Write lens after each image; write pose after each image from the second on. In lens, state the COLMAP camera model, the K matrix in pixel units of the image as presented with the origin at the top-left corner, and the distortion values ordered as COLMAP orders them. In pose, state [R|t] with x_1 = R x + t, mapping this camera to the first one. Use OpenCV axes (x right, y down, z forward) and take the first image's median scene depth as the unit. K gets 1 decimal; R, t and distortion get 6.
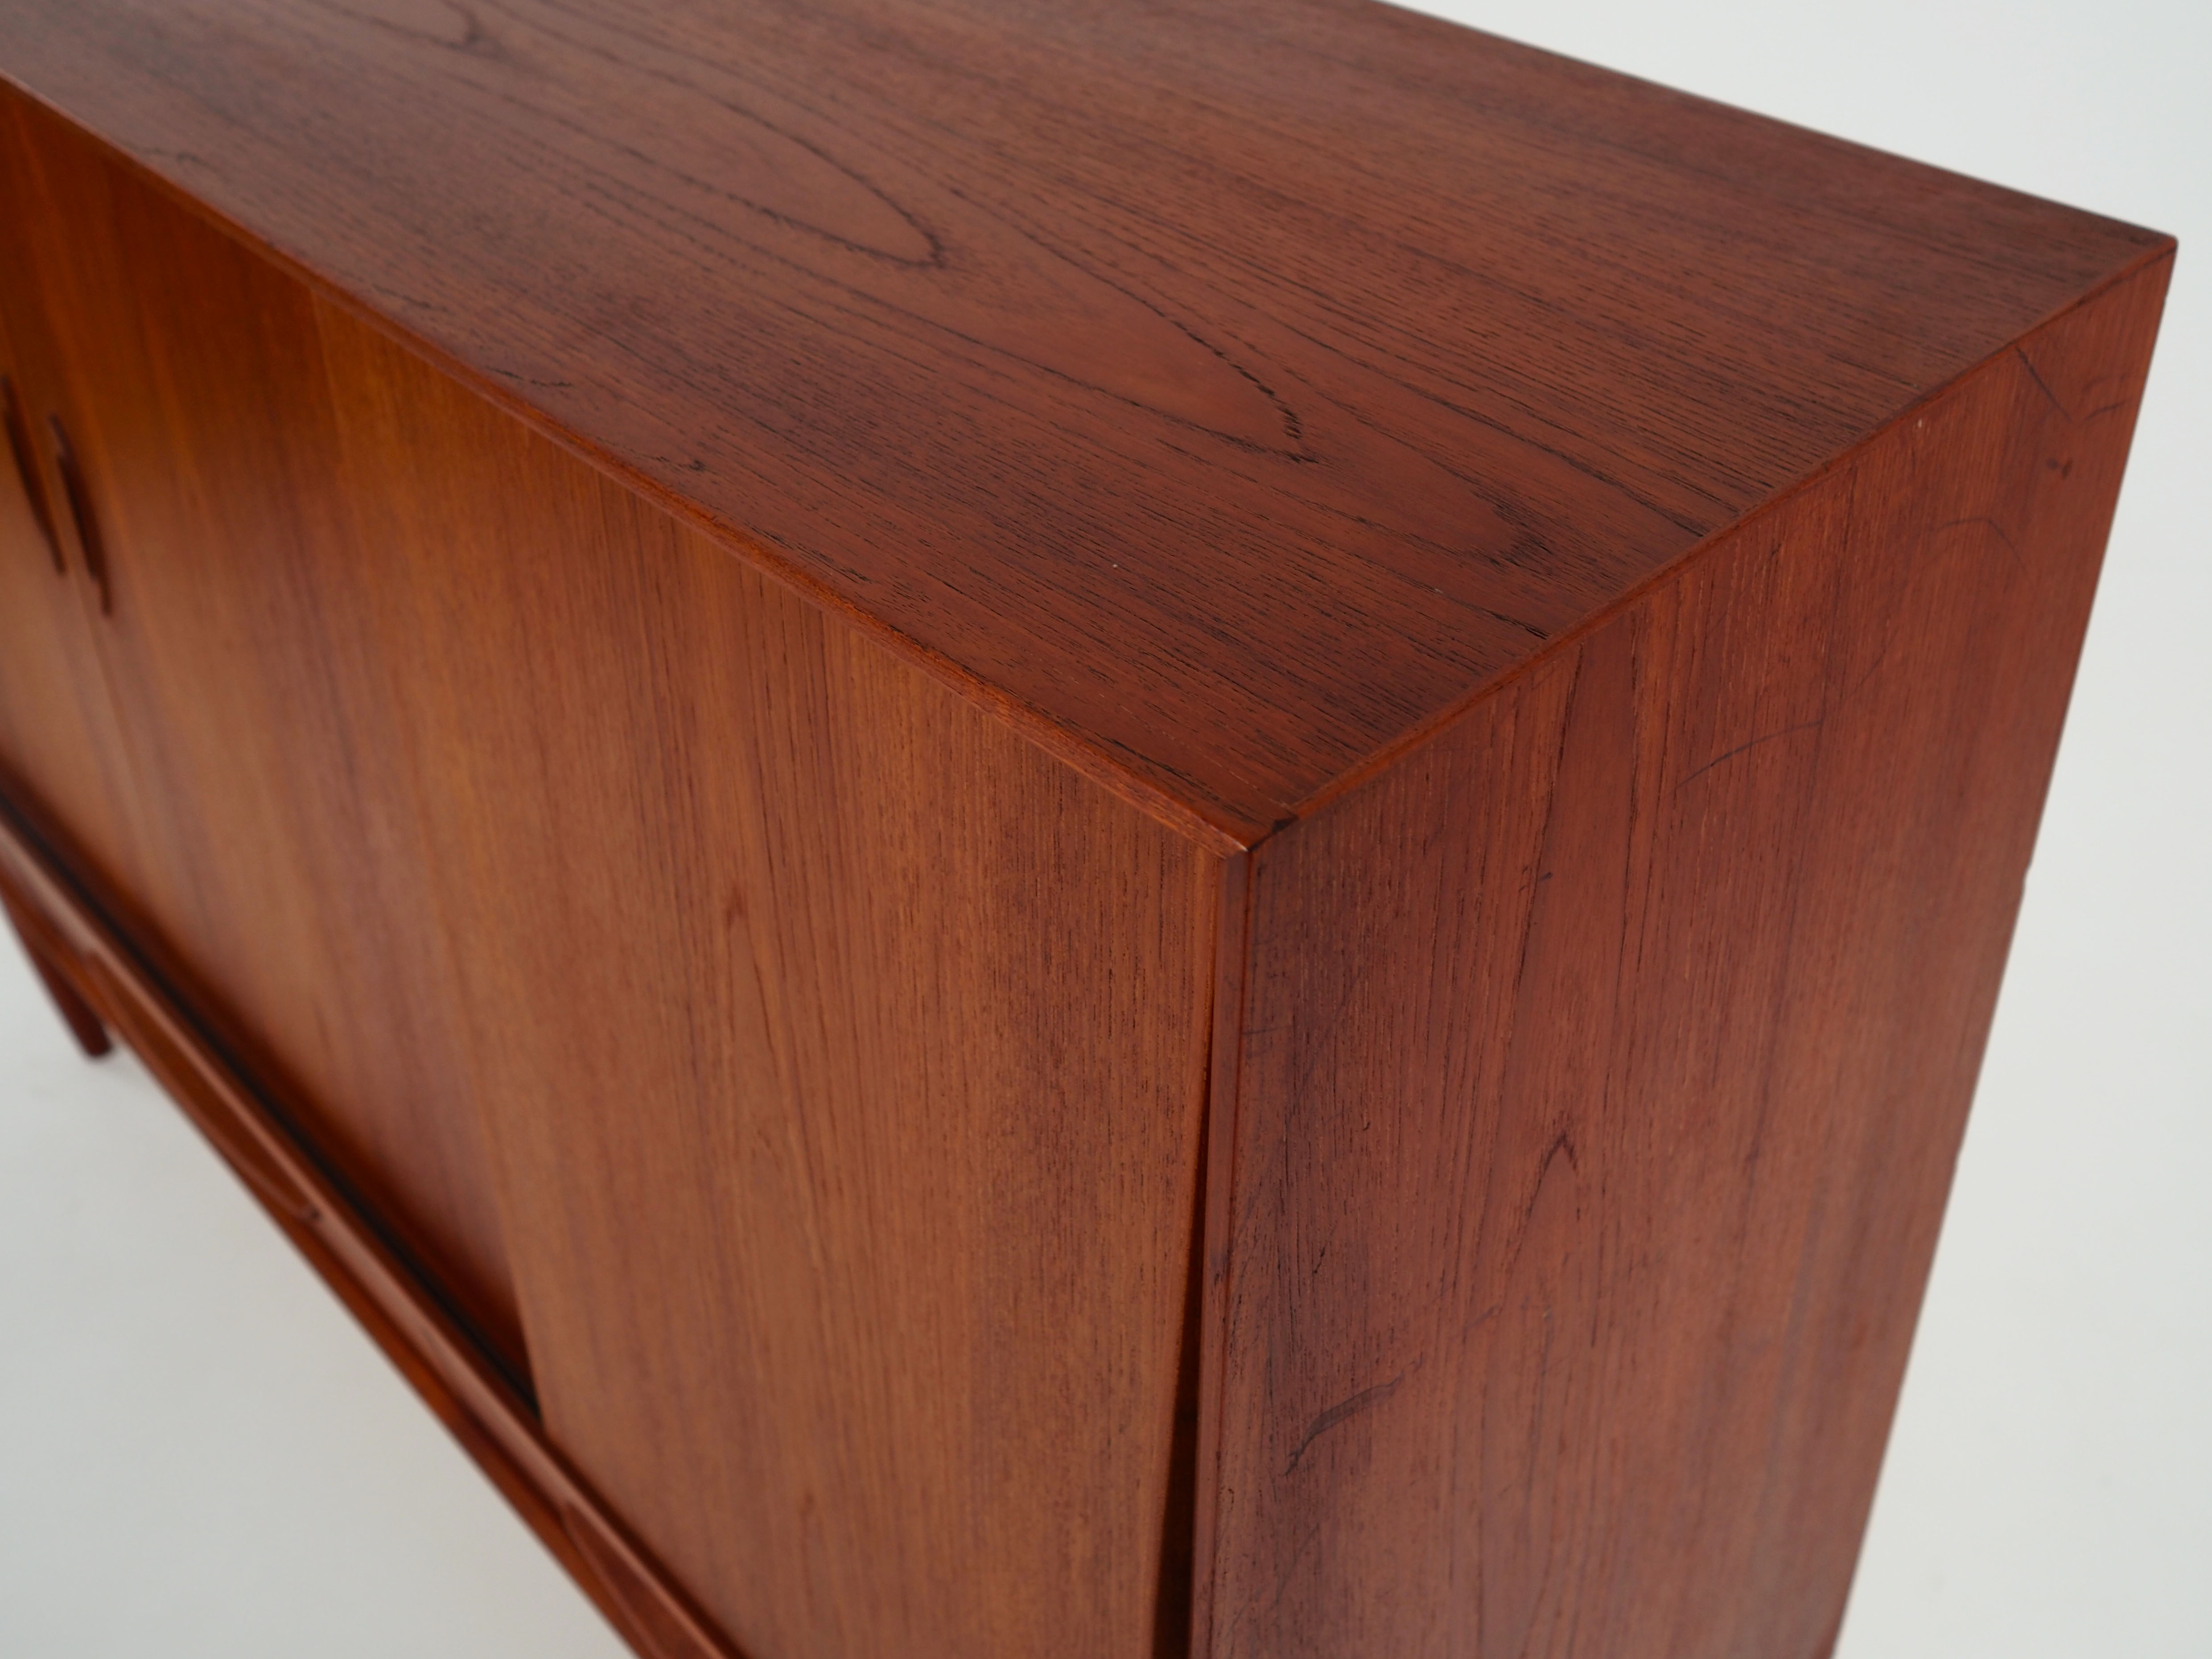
lens RADIAL K [[2208.7, 0, 1096.8], [0, 2208.7, 817.9], [0, 0, 1]] dist [-0.007838, 0.000000]
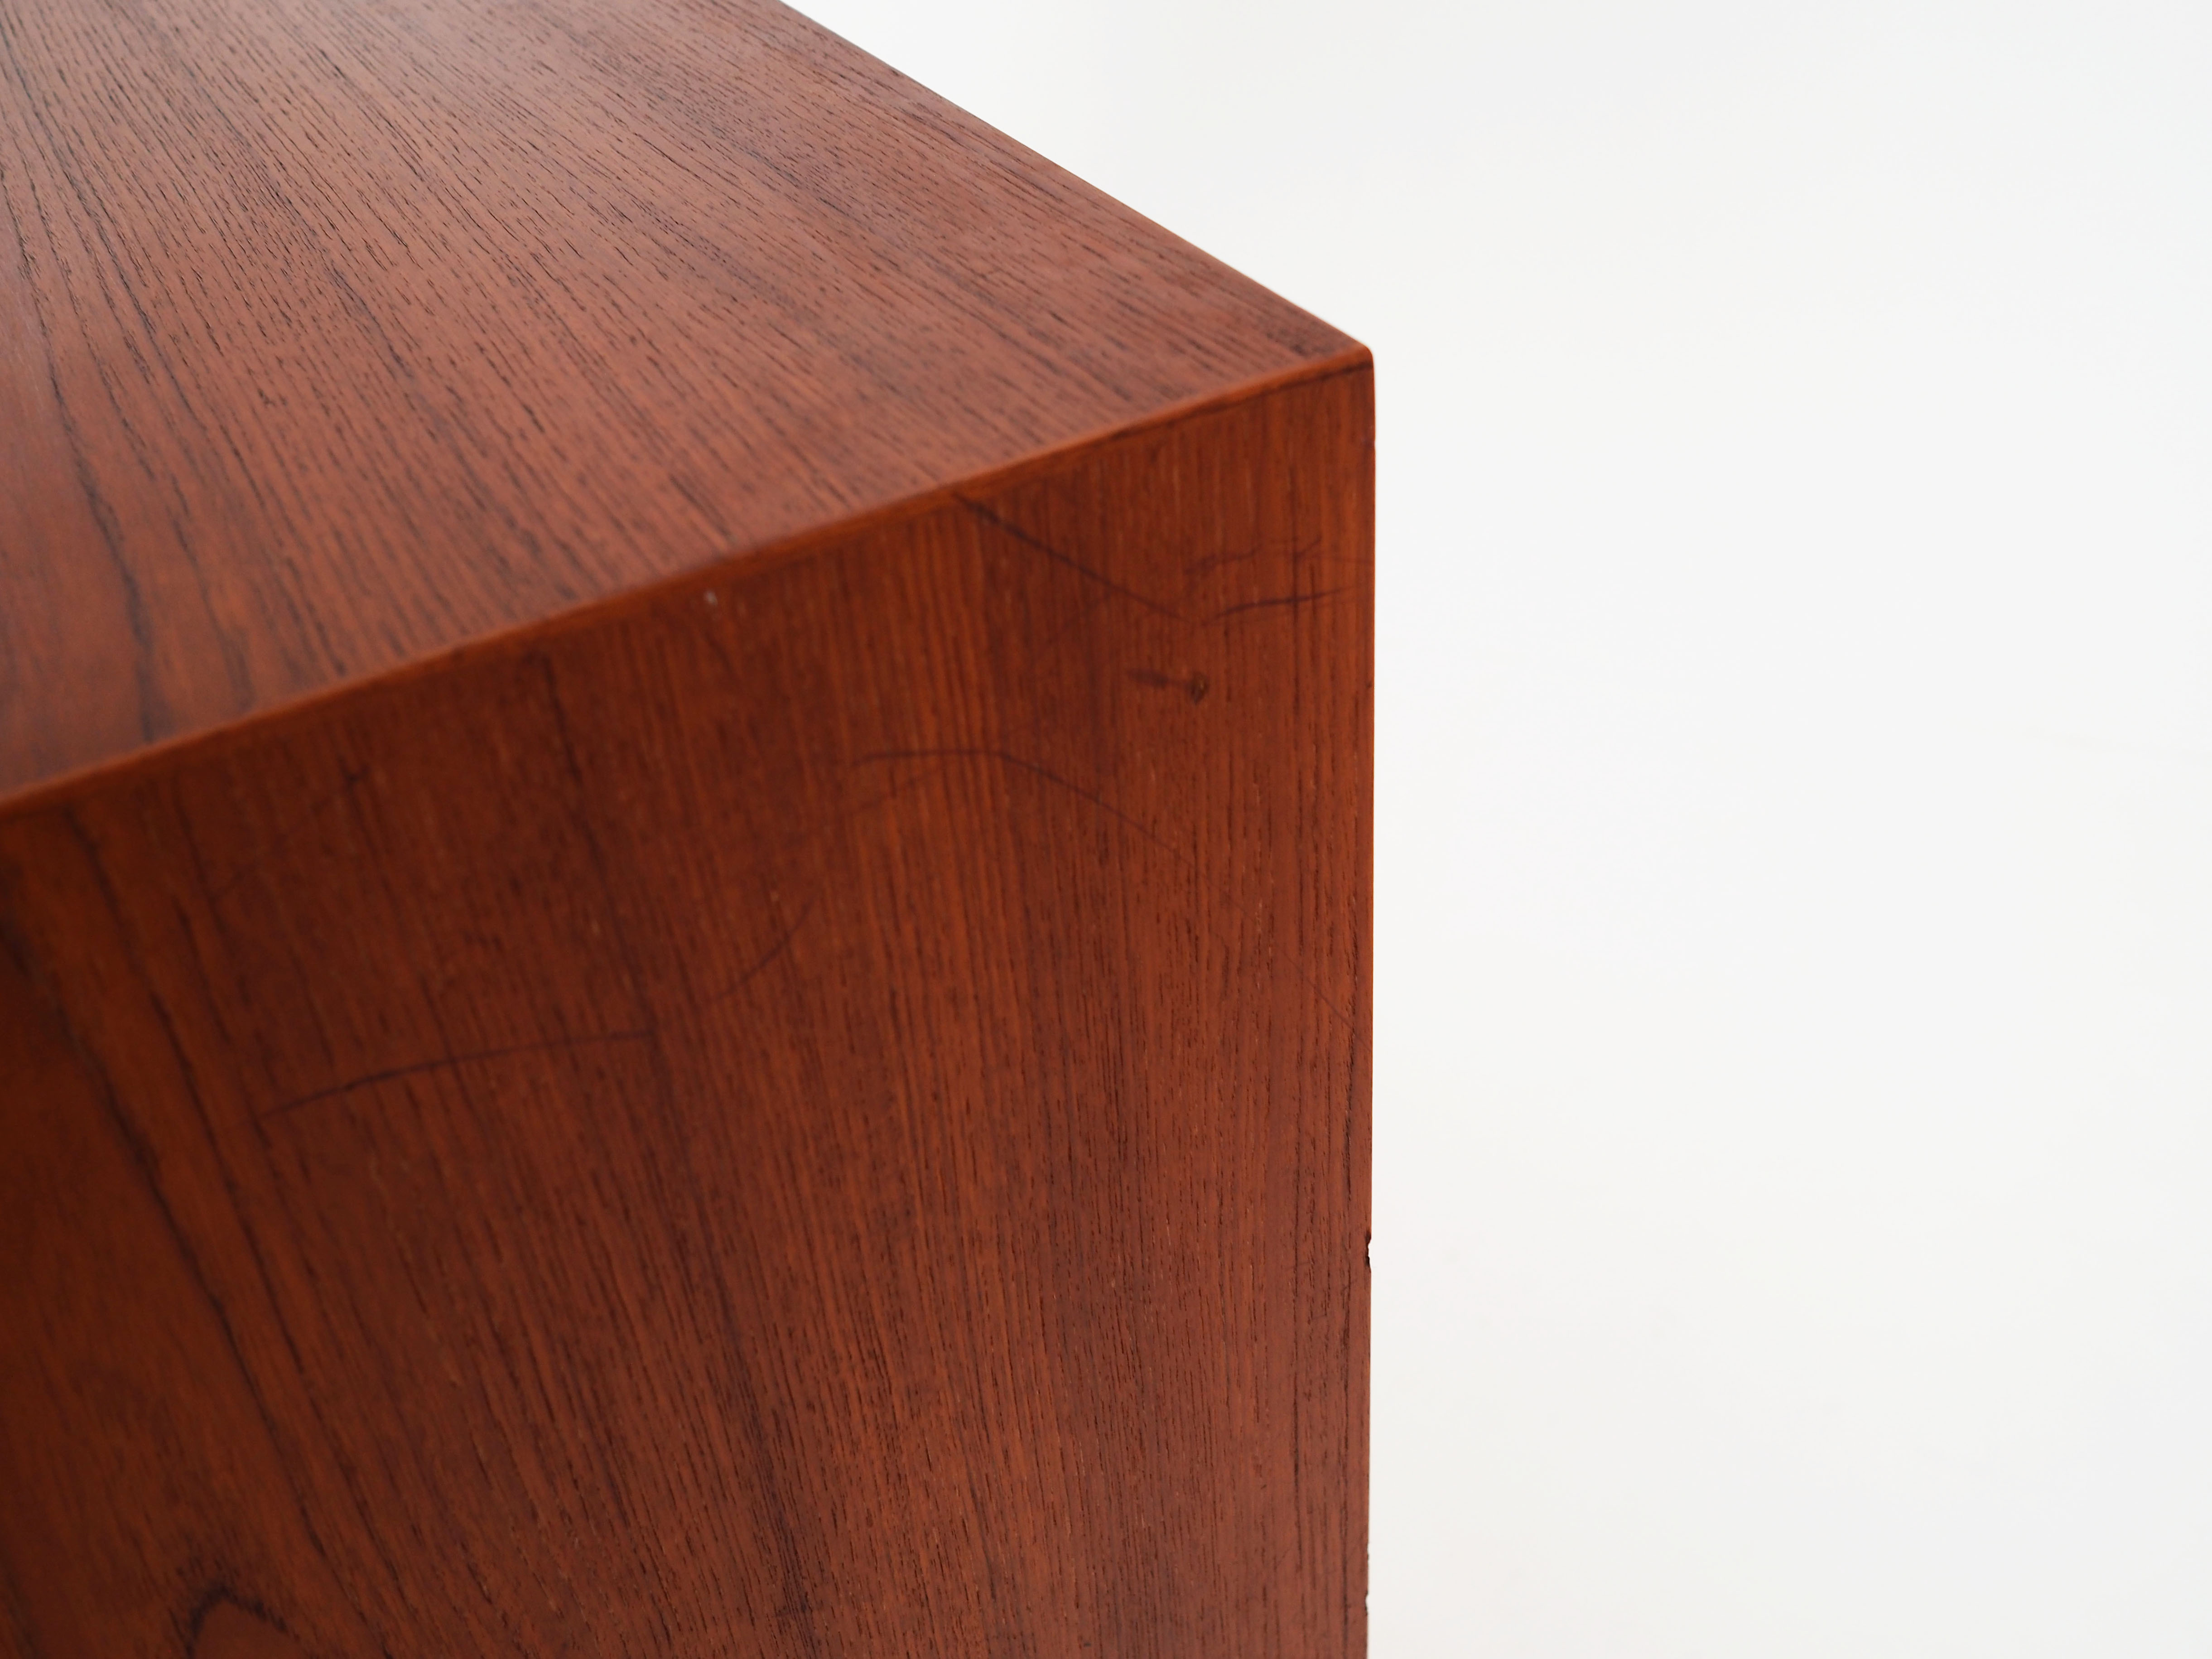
lens RADIAL K [[2208.8, 0, 1109.4], [0, 2208.8, 841.3], [0, 0, 1]] dist [-0.007838, 0.000000]
pose [[0.978674, 0.124525, -0.163373, 0.530875], [-0.126571, 0.991955, -0.002133, -0.109781], [0.161793, 0.022766, 0.986562, 0.355598]]
